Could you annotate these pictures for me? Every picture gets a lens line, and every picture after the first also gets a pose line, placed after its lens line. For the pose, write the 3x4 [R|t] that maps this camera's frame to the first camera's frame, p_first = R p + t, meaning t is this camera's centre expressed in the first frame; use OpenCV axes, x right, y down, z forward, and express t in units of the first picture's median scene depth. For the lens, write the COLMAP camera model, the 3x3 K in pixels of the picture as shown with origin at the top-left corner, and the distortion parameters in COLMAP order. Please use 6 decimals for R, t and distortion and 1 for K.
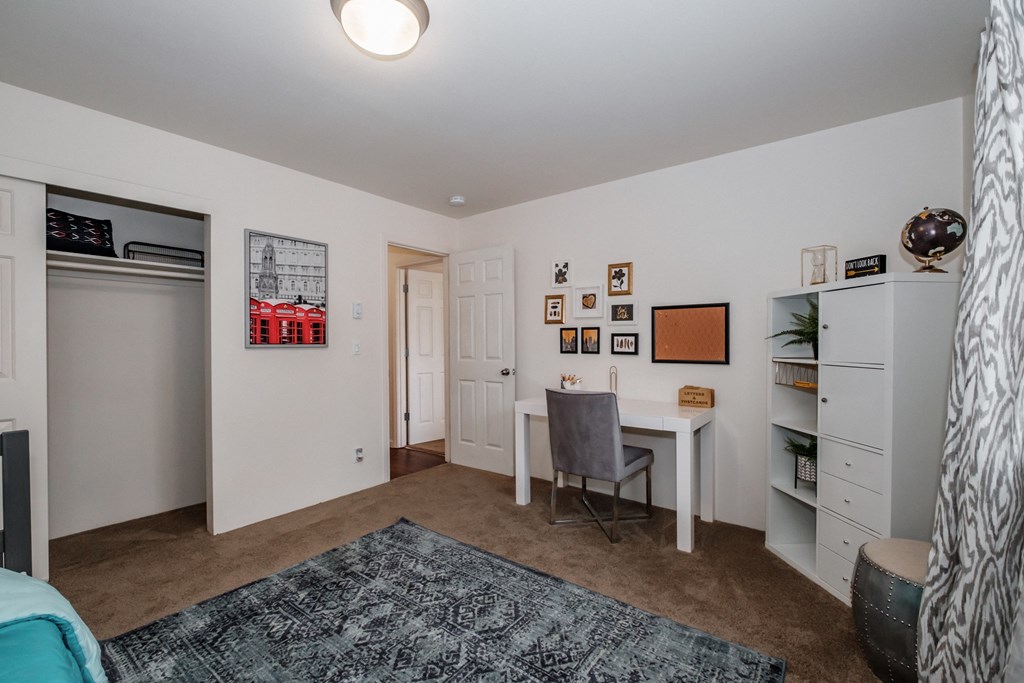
lens RADIAL K [[495.0, 0, 511.7], [0, 495.0, 340.5], [0, 0, 1]] dist [-0.000702, 0.001430]
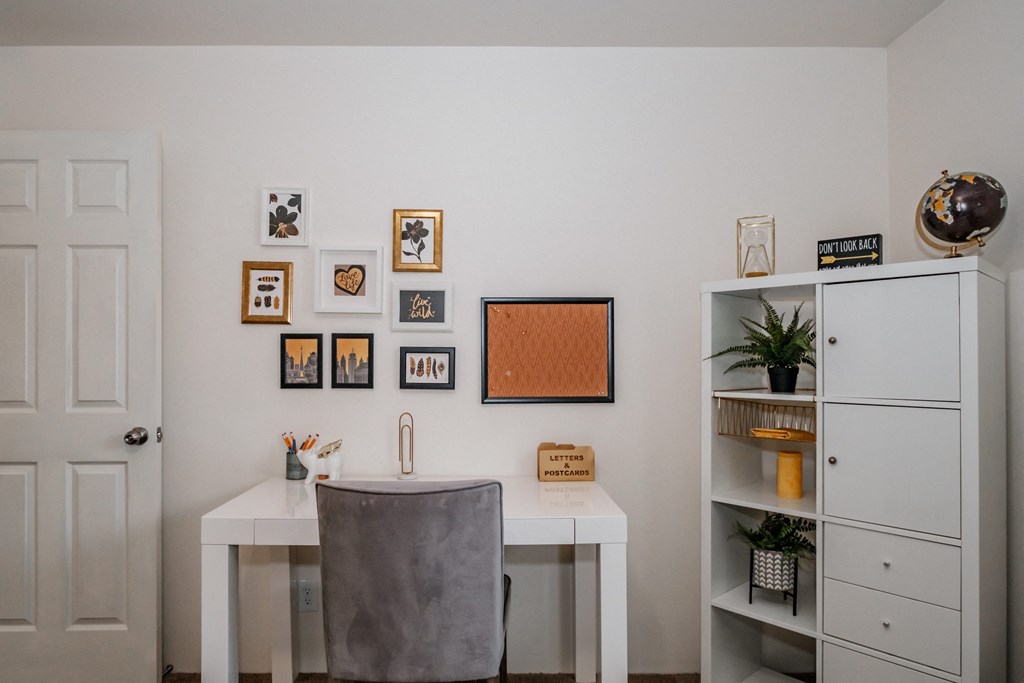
lens RADIAL K [[626.2, 0, 511.9], [0, 626.2, 351.9], [0, 0, 1]] dist [-0.005272, 0.005703]
pose [[0.773657, 0.007795, 0.633556, -0.113060], [-0.003105, 0.999959, -0.008511, -0.004277], [-0.633597, 0.004618, 0.773650, 0.443184]]
